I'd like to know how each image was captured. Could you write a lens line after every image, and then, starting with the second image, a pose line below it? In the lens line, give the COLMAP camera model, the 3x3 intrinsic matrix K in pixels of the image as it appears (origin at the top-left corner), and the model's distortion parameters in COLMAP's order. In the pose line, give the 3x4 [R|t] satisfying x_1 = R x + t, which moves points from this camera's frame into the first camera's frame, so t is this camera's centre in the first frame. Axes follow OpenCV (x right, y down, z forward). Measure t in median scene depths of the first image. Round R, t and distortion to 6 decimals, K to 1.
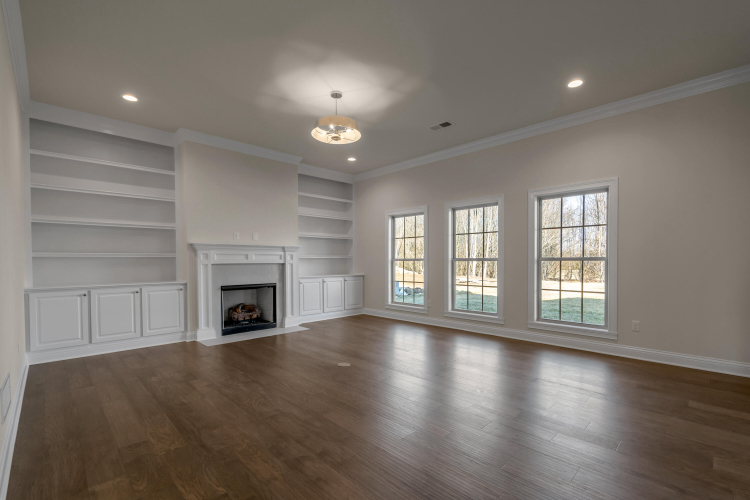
lens RADIAL K [[337.1, 0, 374.5], [0, 337.1, 267.5], [0, 0, 1]] dist [0.000375, 0.000213]
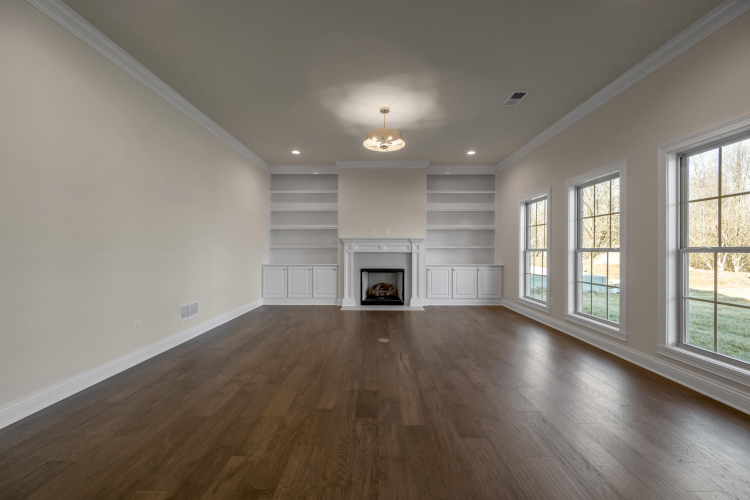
lens RADIAL K [[299.6, 0, 375.0], [0, 299.6, 250.0], [0, 0, 1]] dist [-0.000091, 0.000077]
pose [[0.710564, 0.004068, -0.703621, 0.396942], [-0.018381, 0.999749, -0.012783, -0.005728], [0.703392, 0.022016, 0.710461, 0.156780]]
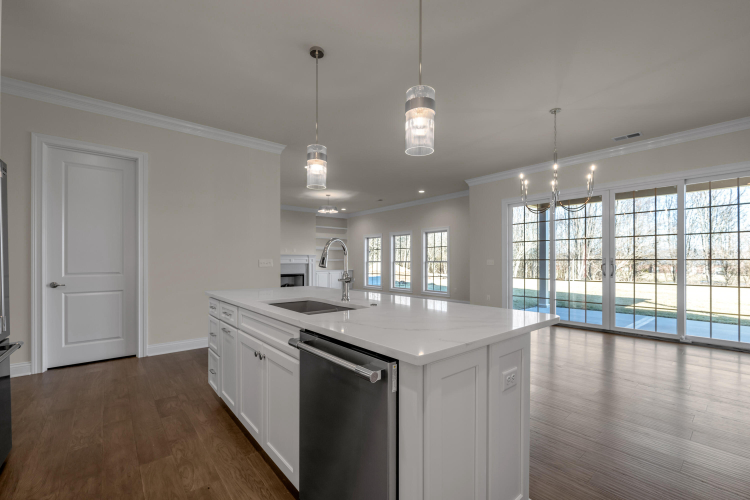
lens RADIAL K [[321.6, 0, 373.8], [0, 321.6, 263.2], [0, 0, 1]] dist [-0.001283, -0.000101]
pose [[0.996811, 0.001914, -0.079771, 0.268382], [-0.003271, 0.999852, -0.016889, 0.016378], [0.079727, 0.017096, 0.996670, -0.855360]]
